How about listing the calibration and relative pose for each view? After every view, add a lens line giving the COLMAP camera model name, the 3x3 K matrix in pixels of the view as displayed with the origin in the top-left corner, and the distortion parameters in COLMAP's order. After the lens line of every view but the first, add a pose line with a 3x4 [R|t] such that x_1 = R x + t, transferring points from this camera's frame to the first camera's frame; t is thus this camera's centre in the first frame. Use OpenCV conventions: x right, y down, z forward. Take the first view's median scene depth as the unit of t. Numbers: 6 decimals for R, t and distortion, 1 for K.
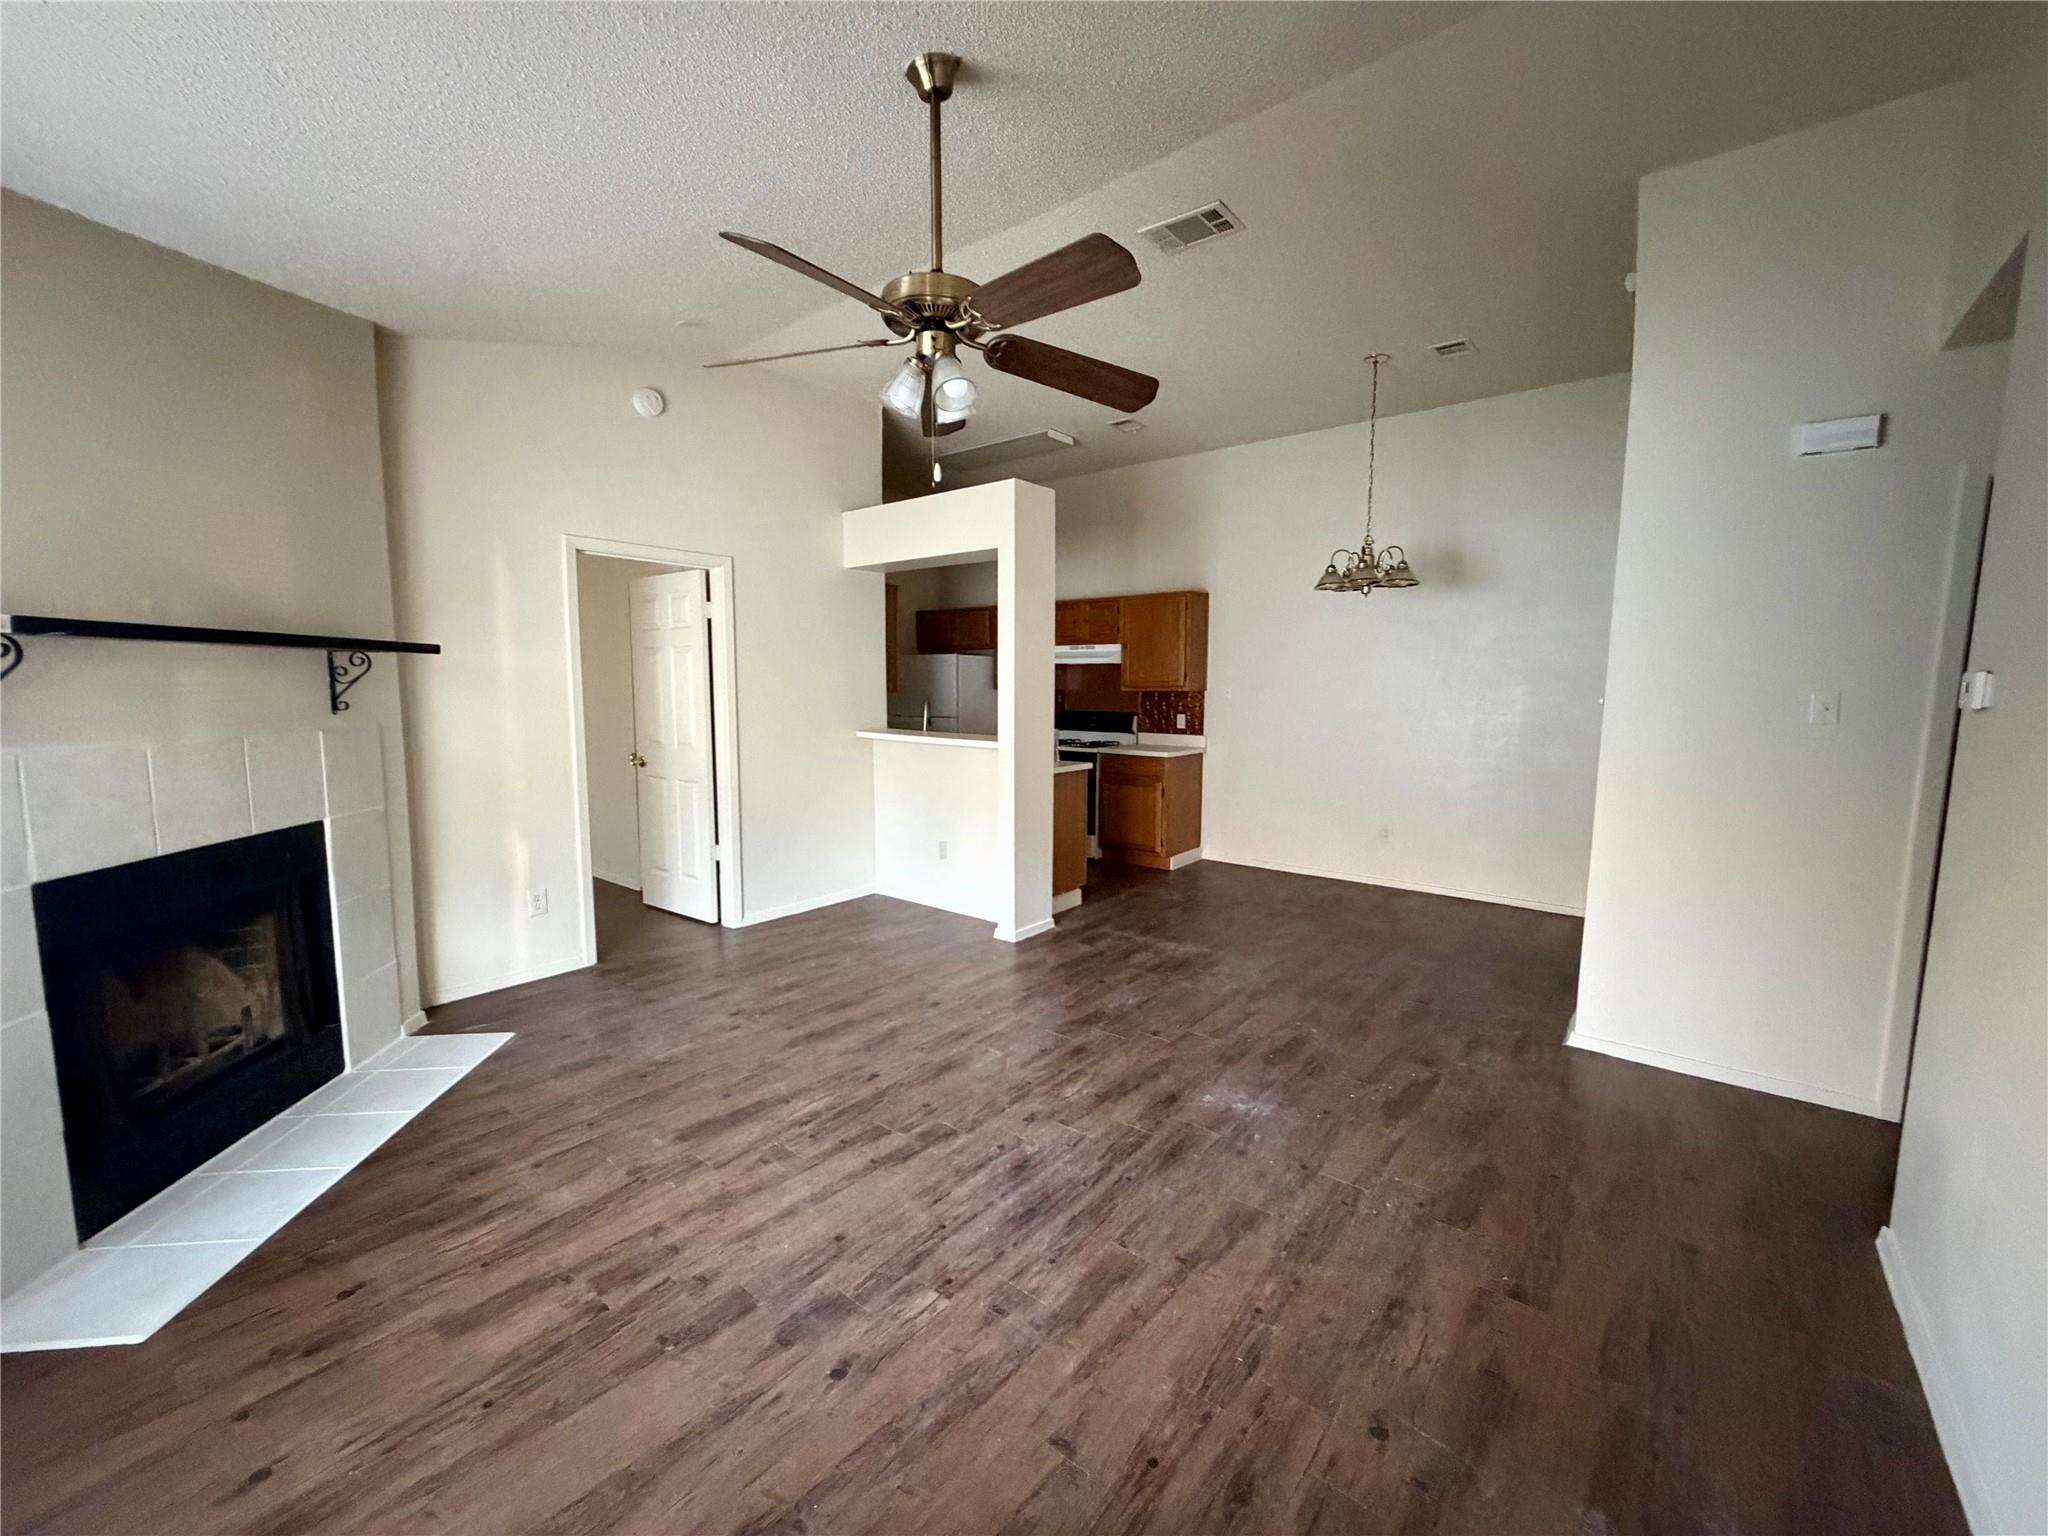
lens RADIAL K [[825.8, 0, 1024.0], [0, 825.8, 768.0], [0, 0, 1]] dist [0.013230, -0.000240]
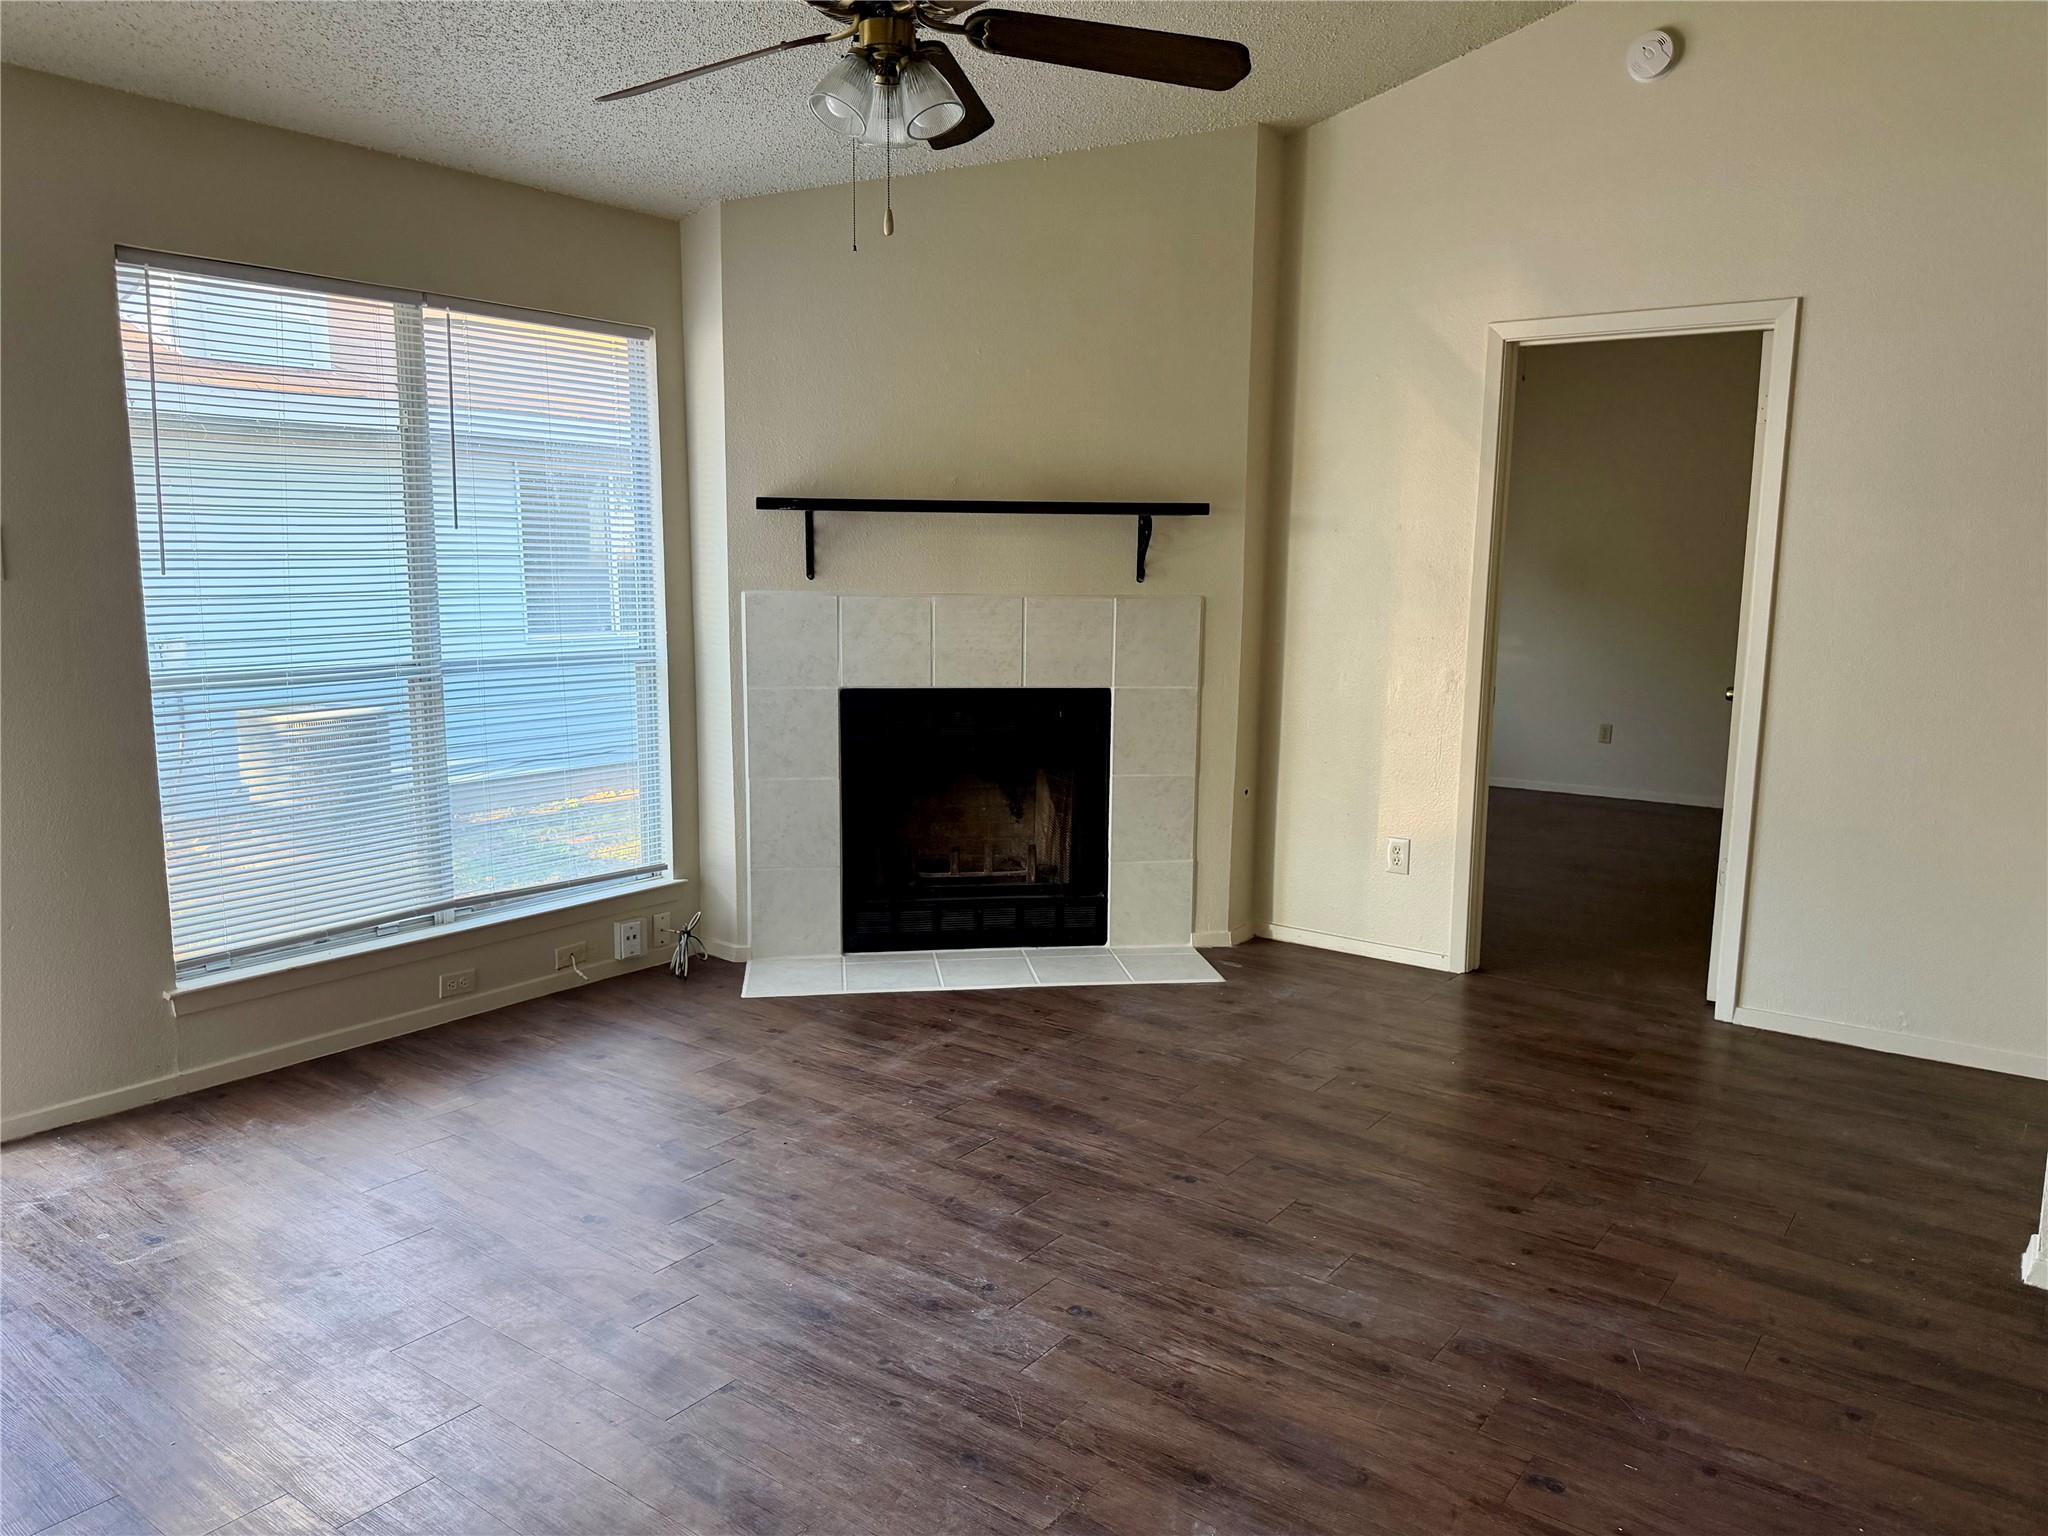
lens RADIAL K [[1432.7, 0, 1029.7], [0, 1432.7, 791.2], [0, 0, 1]] dist [0.093438, -0.145105]
pose [[0.041655, 0.154733, -0.987078, 0.888608], [-0.116487, 0.981950, 0.149014, -0.062170], [0.992318, 0.108775, 0.058927, 0.842317]]
